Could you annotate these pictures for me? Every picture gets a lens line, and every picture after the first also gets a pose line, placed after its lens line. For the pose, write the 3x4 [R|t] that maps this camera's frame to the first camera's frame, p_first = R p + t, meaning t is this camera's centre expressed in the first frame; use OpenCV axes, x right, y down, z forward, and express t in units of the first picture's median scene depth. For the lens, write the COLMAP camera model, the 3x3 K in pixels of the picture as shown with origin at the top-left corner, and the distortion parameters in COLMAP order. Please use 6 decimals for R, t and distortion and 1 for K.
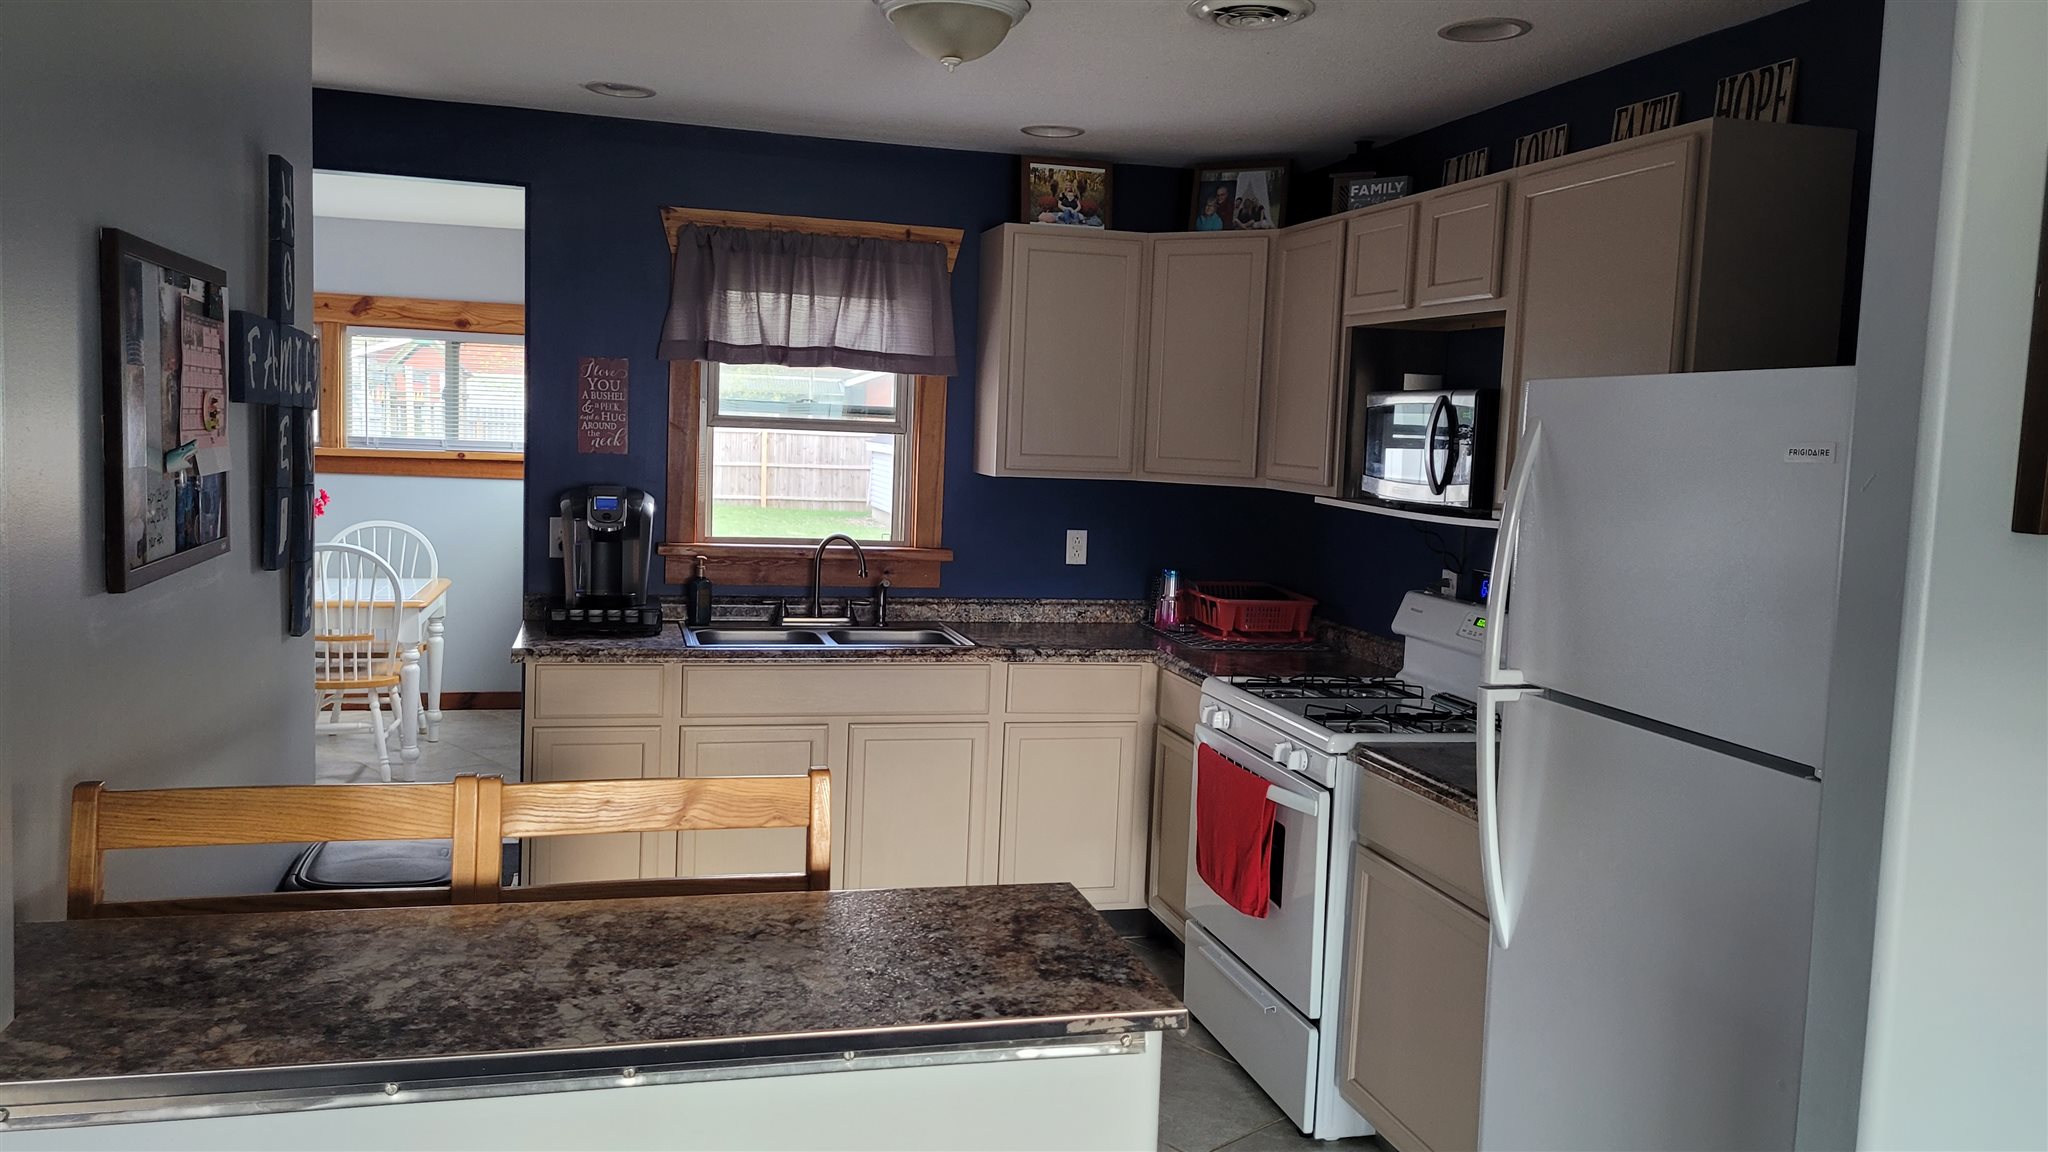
lens RADIAL K [[1535.0, 0, 989.6], [0, 1535.0, 571.0], [0, 0, 1]] dist [0.009938, 0.002340]
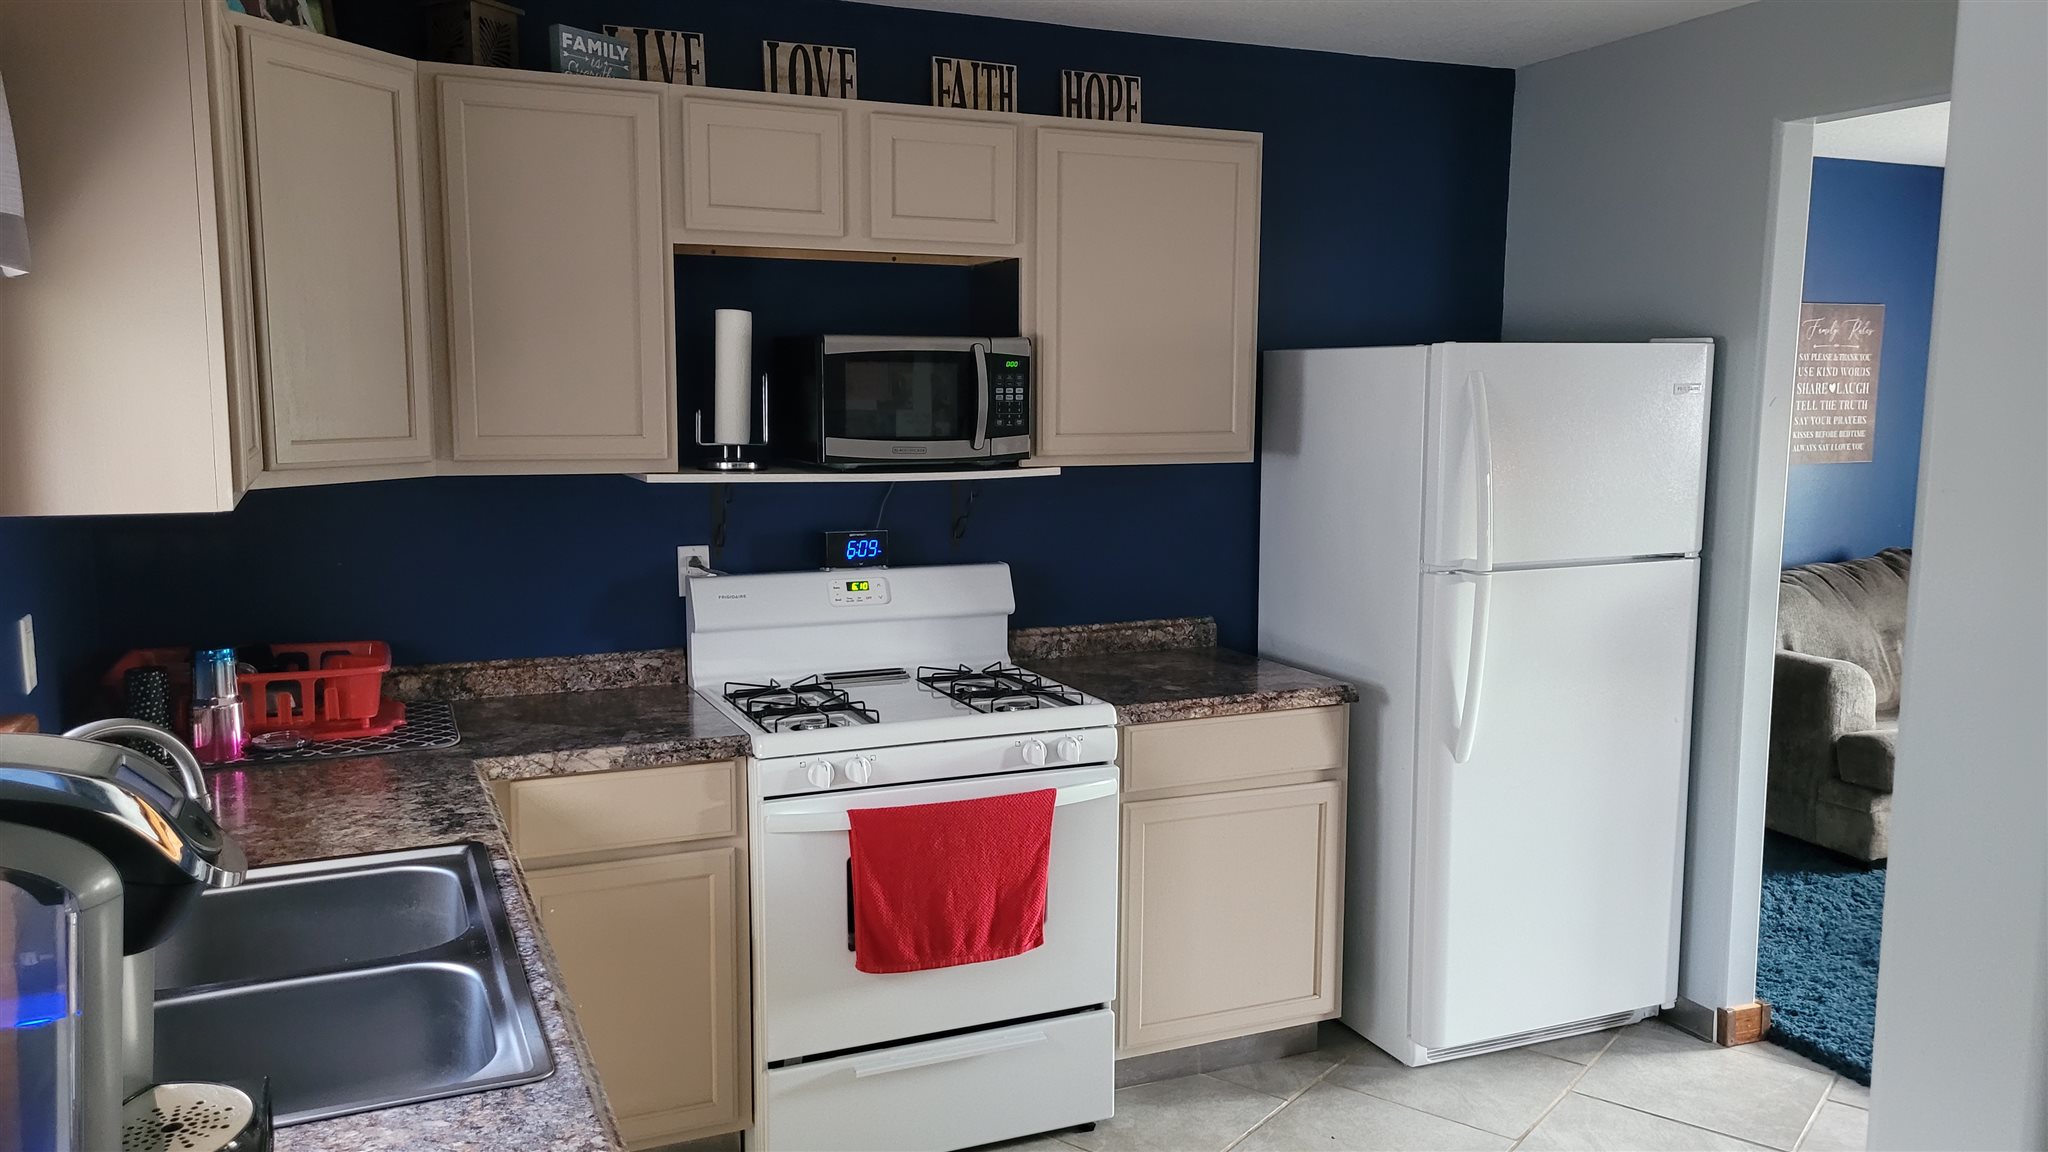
lens RADIAL K [[1552.0, 0, 1024.0], [0, 1552.0, 576.0], [0, 0, 1]] dist [0.072659, -0.056205]
pose [[-0.177833, -0.158710, 0.971178, -0.556509], [0.087654, 0.980431, 0.176273, -0.117592], [-0.980149, 0.116475, -0.160442, 0.962422]]
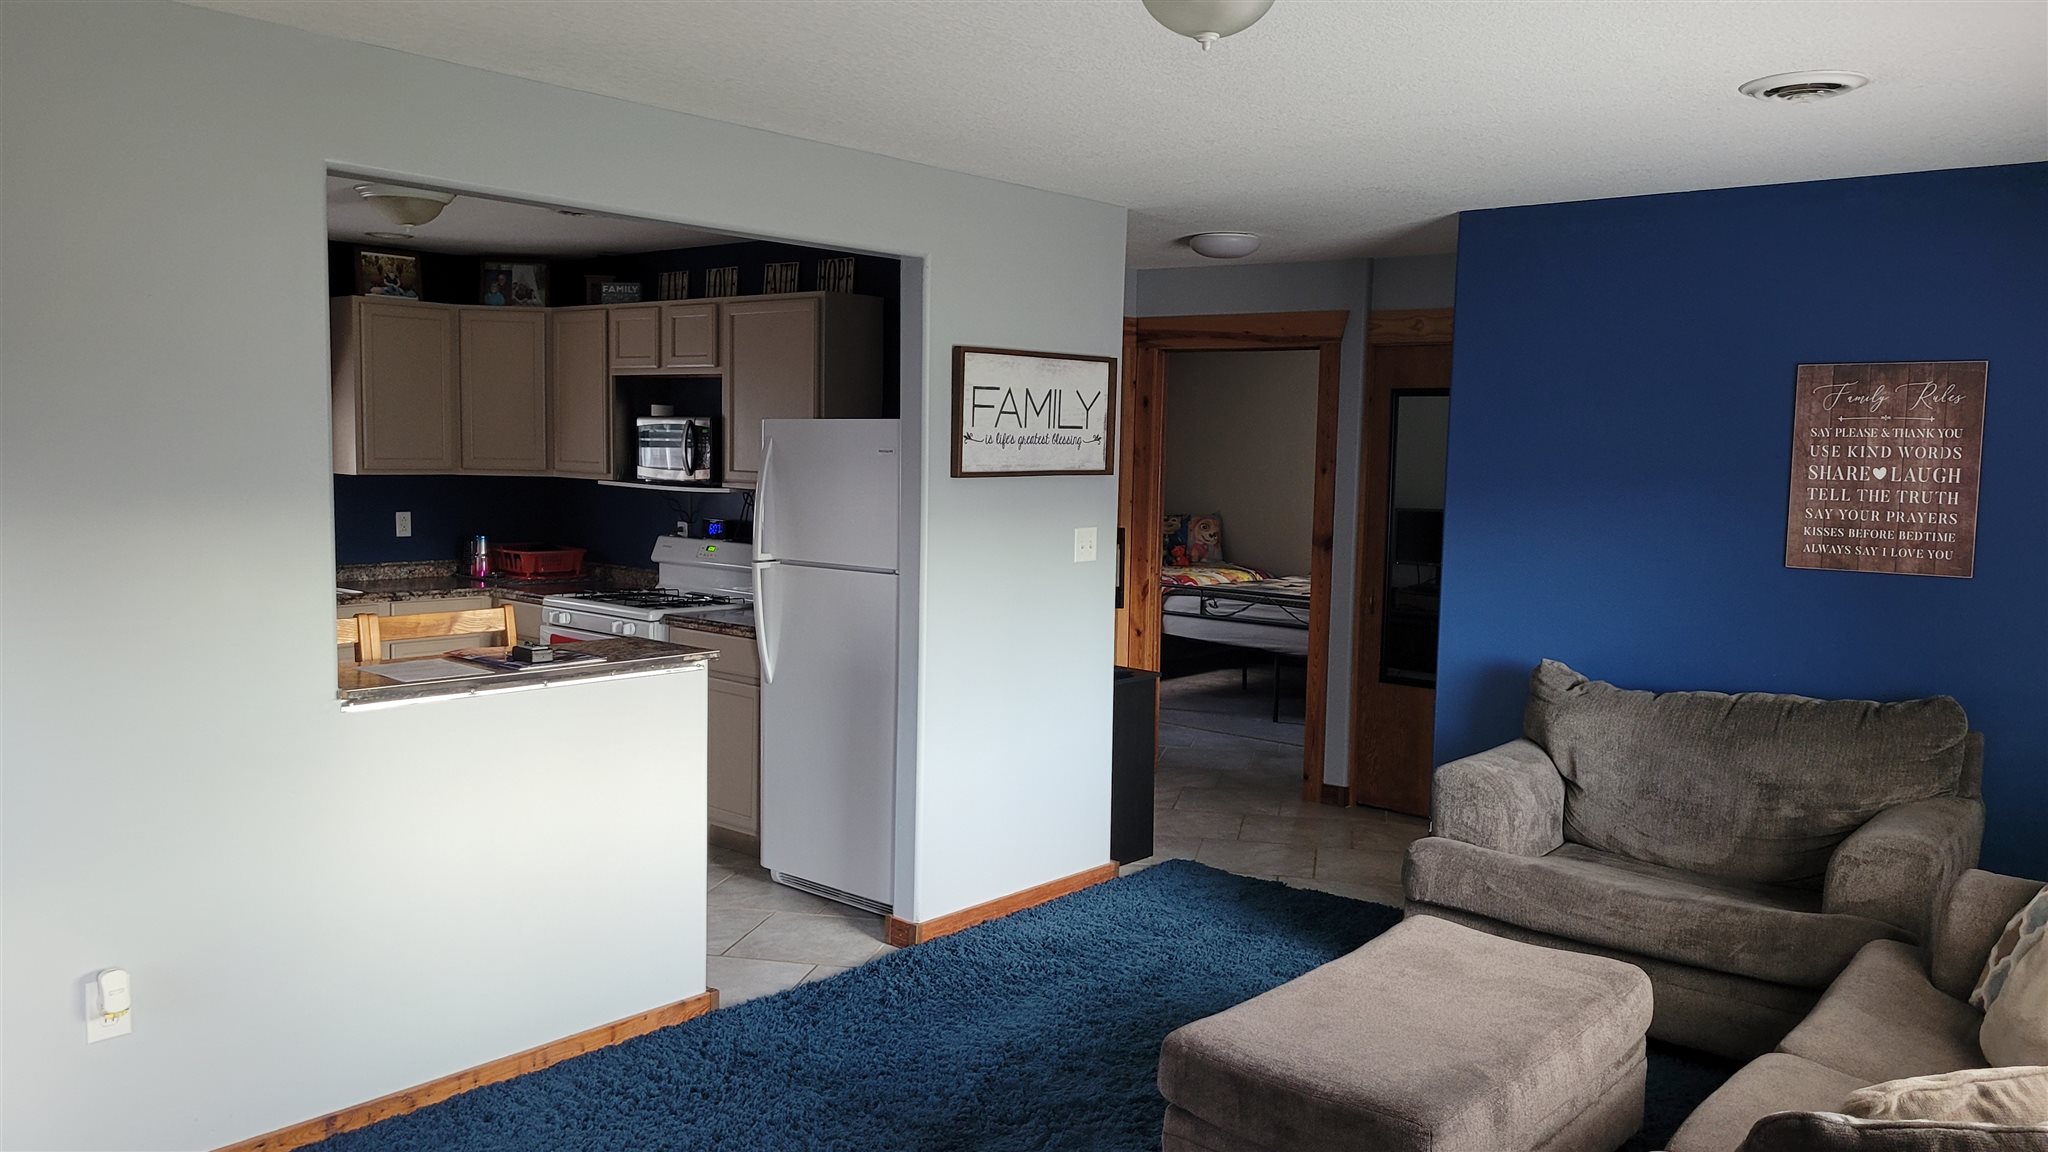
lens RADIAL K [[1552.0, 0, 1024.0], [0, 1552.0, 576.0], [0, 0, 1]] dist [0.072659, -0.056205]
pose [[0.817372, -0.073866, 0.571355, -0.369348], [0.068675, 0.997168, 0.030670, 0.032378], [-0.572002, 0.014169, 0.820130, -0.600069]]
